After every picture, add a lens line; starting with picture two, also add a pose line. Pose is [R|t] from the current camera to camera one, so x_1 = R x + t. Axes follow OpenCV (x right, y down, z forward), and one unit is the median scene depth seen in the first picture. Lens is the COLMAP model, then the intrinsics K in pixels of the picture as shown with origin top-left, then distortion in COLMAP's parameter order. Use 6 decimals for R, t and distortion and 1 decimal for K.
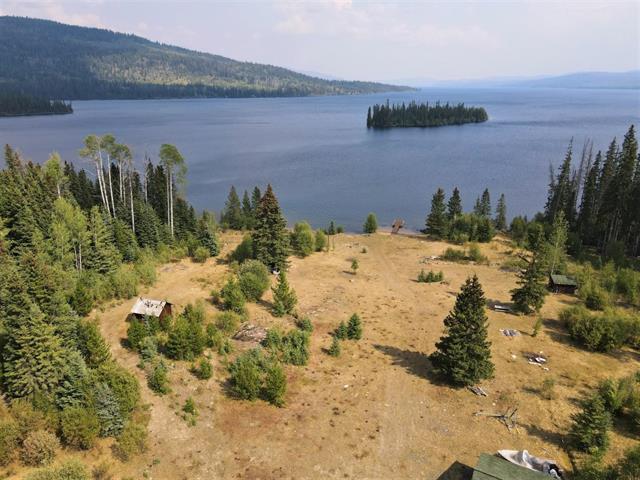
lens RADIAL K [[464.5, 0, 320.0], [0, 464.5, 240.0], [0, 0, 1]] dist [0.000182, 0.001843]
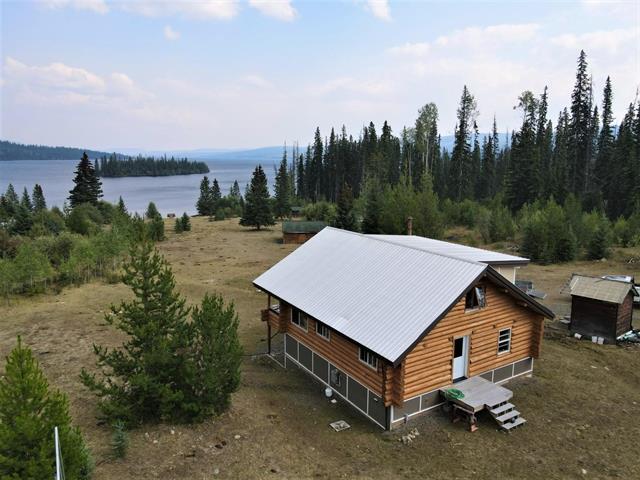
lens RADIAL K [[457.3, 0, 334.0], [0, 457.3, 222.6], [0, 0, 1]] dist [-0.000695, 0.000768]
pose [[0.815308, -0.075122, 0.574134, -0.050148], [0.175258, 0.977054, -0.121036, 0.058885], [-0.551867, 0.199303, 0.809766, -0.060691]]
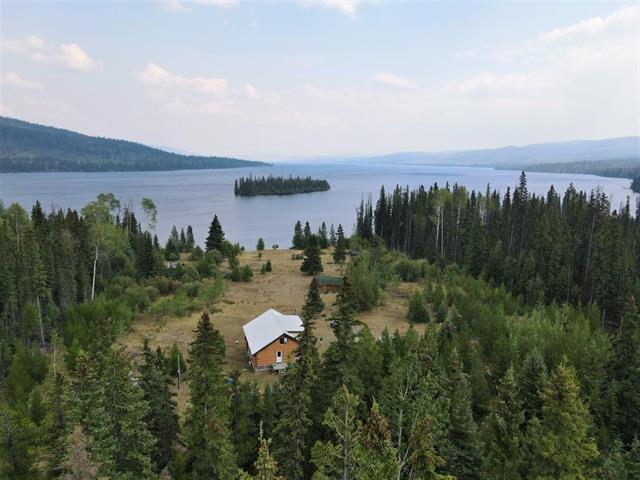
lens RADIAL K [[464.5, 0, 320.0], [0, 464.5, 240.0], [0, 0, 1]] dist [0.000182, 0.001843]
pose [[0.953866, -0.043221, 0.297105, -0.048886], [0.087492, 0.986649, -0.137363, 0.052688], [-0.287201, 0.157020, 0.944913, -0.173788]]
